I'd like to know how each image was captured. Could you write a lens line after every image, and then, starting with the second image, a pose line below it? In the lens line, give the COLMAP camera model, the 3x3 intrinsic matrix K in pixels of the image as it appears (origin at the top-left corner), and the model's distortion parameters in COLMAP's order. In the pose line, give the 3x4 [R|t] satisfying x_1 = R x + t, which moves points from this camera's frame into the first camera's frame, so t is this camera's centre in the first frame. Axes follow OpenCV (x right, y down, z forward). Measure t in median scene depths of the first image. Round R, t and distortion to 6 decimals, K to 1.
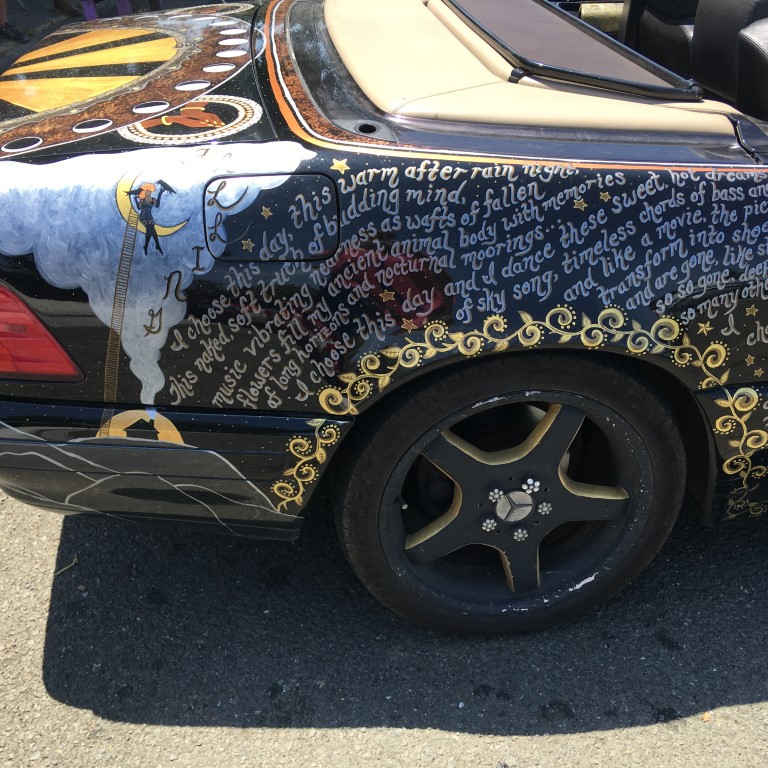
lens RADIAL K [[863.0, 0, 384.0], [0, 863.0, 384.0], [0, 0, 1]] dist [0.073429, -0.035028]
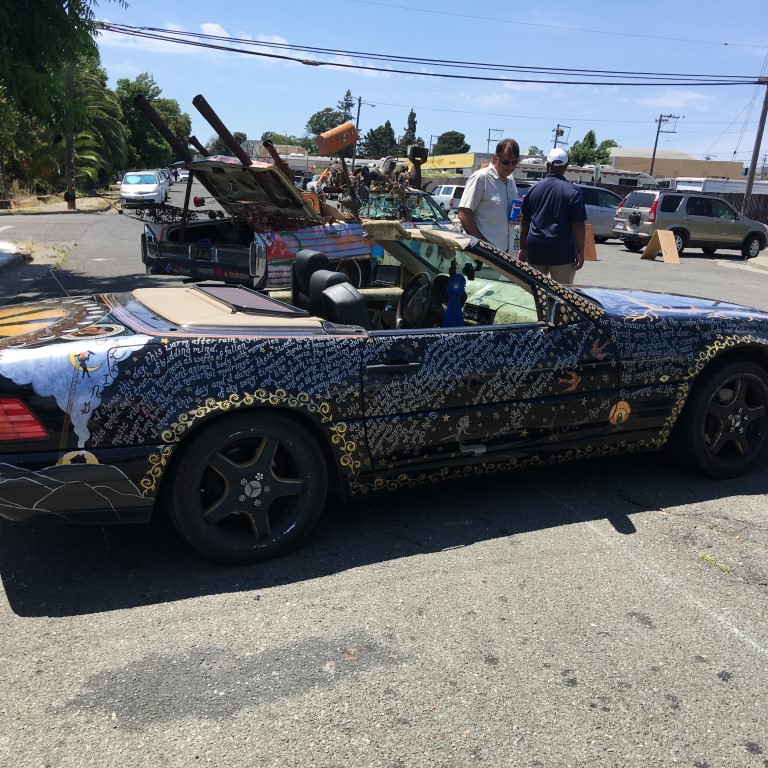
lens RADIAL K [[863.0, 0, 384.0], [0, 863.0, 384.0], [0, 0, 1]] dist [0.073429, -0.035028]
pose [[0.956422, -0.064004, 0.284888, -0.162861], [0.154073, 0.939416, -0.306200, 0.713396], [-0.248031, 0.336750, 0.908339, -1.356981]]
